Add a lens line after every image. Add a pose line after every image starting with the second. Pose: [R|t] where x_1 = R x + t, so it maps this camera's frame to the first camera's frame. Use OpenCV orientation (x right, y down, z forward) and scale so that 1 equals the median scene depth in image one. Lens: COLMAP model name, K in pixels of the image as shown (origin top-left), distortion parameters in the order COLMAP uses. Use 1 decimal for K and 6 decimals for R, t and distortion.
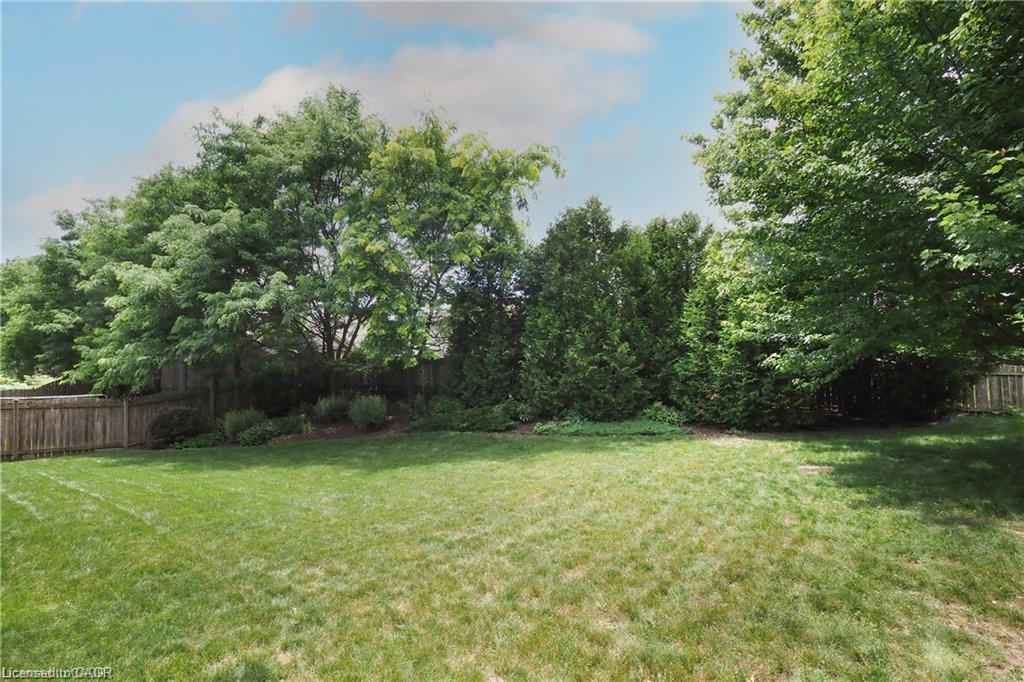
lens RADIAL K [[466.7, 0, 512.0], [0, 466.7, 341.0], [0, 0, 1]] dist [0.019353, 0.000090]
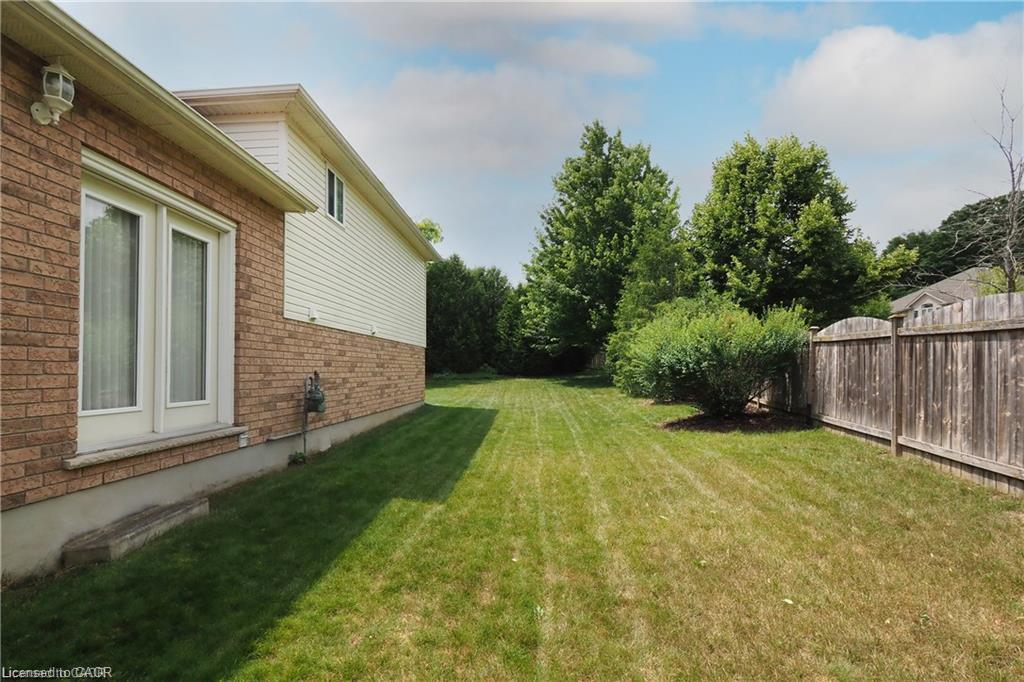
lens RADIAL K [[466.7, 0, 512.0], [0, 466.7, 341.0], [0, 0, 1]] dist [0.019353, 0.000090]
pose [[0.826413, 0.037392, 0.561821, -0.804248], [-0.064988, 0.997459, 0.029207, -0.041054], [-0.559301, -0.060649, 0.826743, -0.819363]]
